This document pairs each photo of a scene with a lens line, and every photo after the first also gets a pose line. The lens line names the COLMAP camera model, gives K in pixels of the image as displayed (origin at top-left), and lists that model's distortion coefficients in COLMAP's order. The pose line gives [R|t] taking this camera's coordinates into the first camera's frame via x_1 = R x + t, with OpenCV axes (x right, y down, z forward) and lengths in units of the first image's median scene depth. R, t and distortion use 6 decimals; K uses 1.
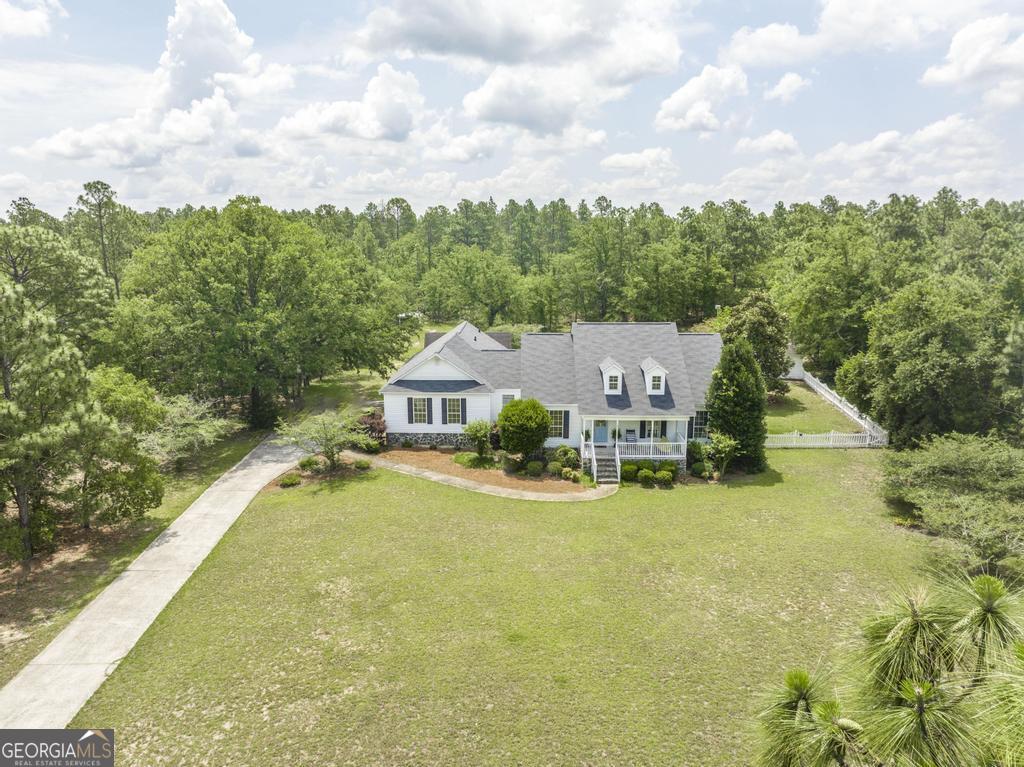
lens RADIAL K [[721.0, 0, 500.6], [0, 721.0, 384.3], [0, 0, 1]] dist [-0.037738, 0.000024]
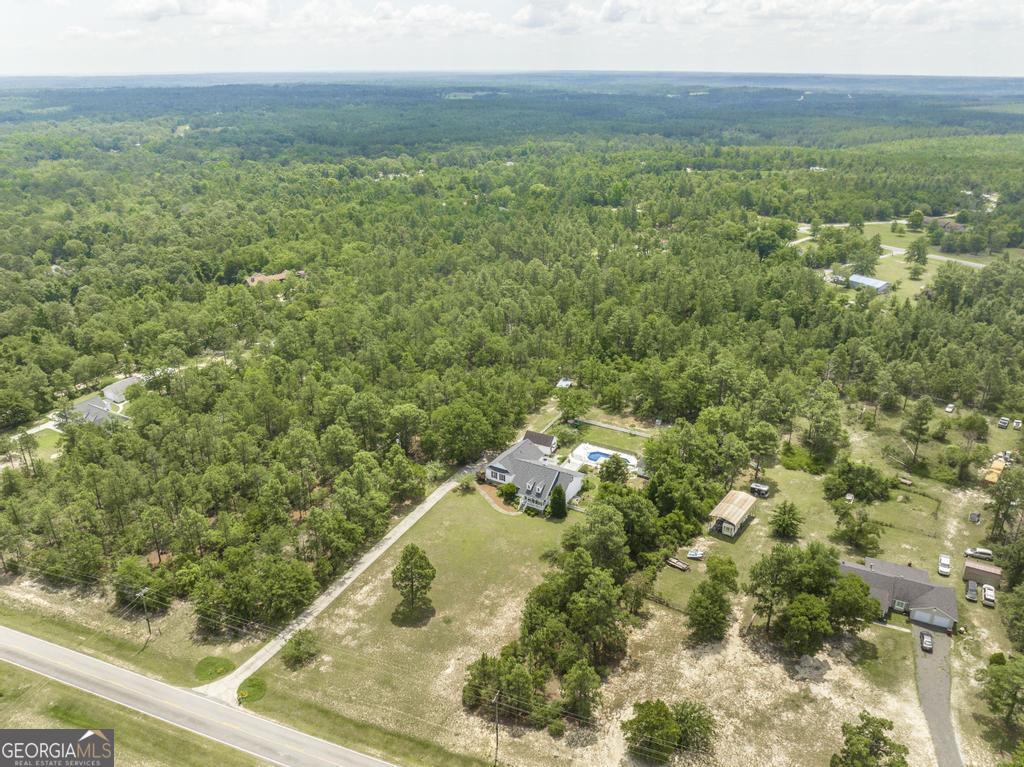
lens RADIAL K [[721.0, 0, 500.6], [0, 721.0, 384.3], [0, 0, 1]] dist [-0.037738, 0.000024]
pose [[0.873785, 0.193255, -0.446265, 1.658428], [-0.096122, 0.968179, 0.231063, -1.429685], [0.476719, -0.159003, 0.864556, -2.362233]]
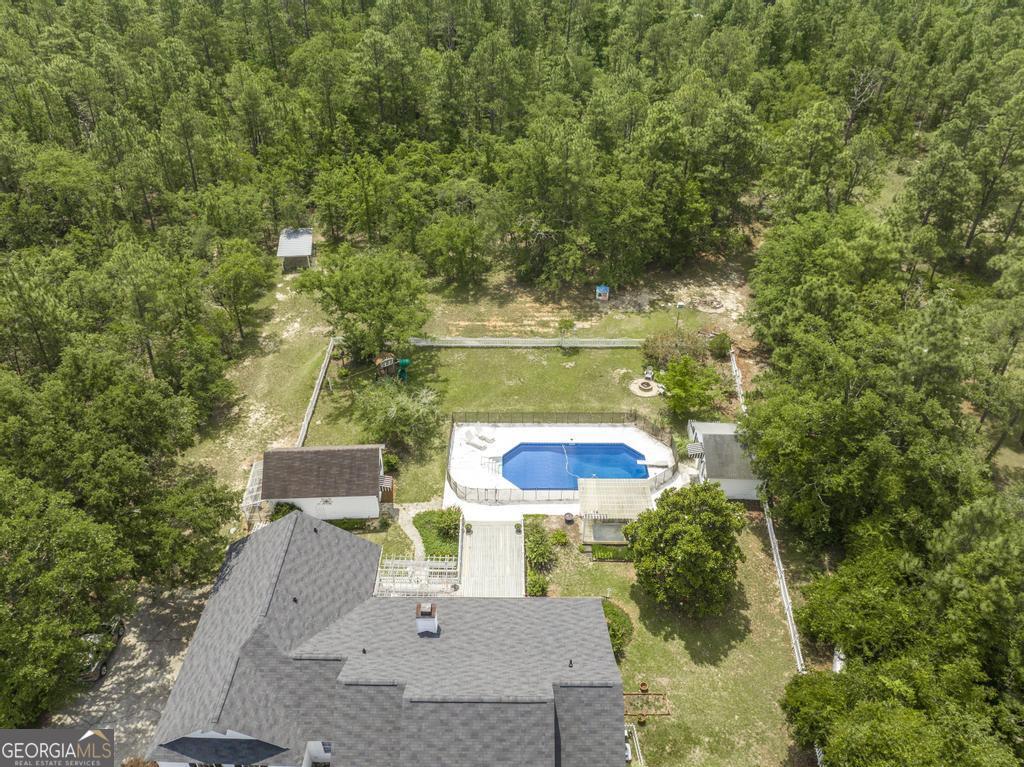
lens RADIAL K [[721.0, 0, 500.6], [0, 721.0, 384.3], [0, 0, 1]] dist [-0.037738, 0.000024]
pose [[0.999860, -0.004553, 0.016073, 0.203304], [-0.002605, 0.907890, 0.419201, -0.714157], [-0.016501, -0.419184, 0.907751, 0.566821]]
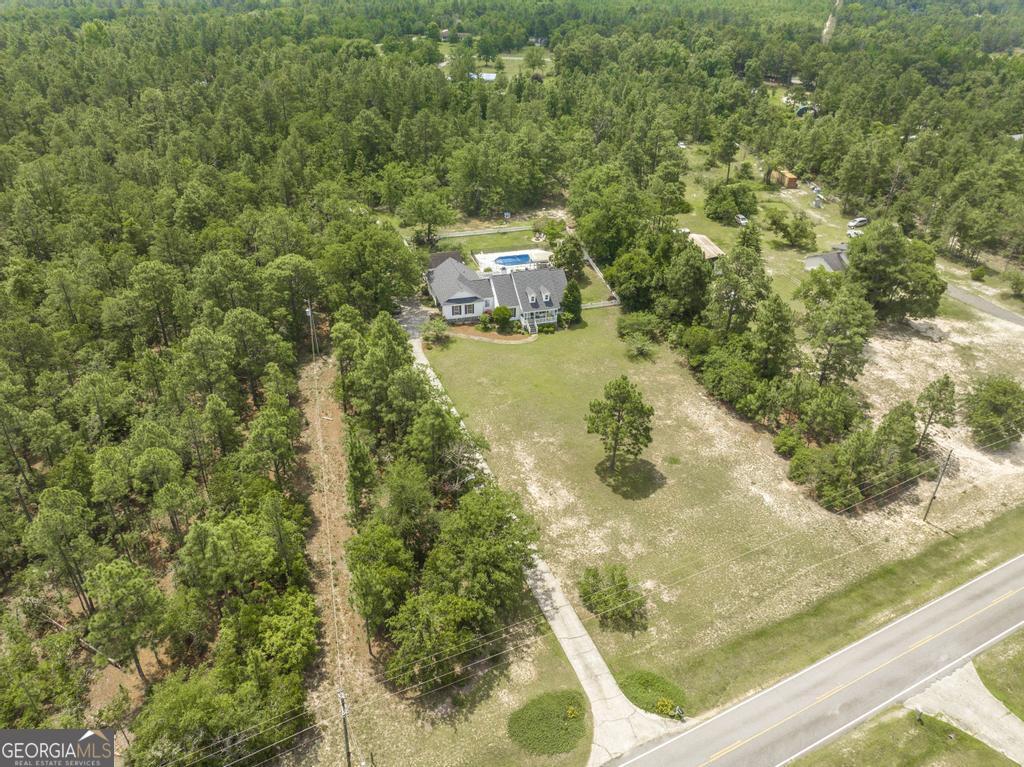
lens RADIAL K [[721.0, 0, 500.6], [0, 721.0, 384.3], [0, 0, 1]] dist [-0.037738, 0.000024]
pose [[0.949701, -0.146350, 0.276856, -0.814398], [0.044092, 0.937762, 0.344467, -0.680467], [-0.310038, -0.314934, 0.897047, -1.657036]]
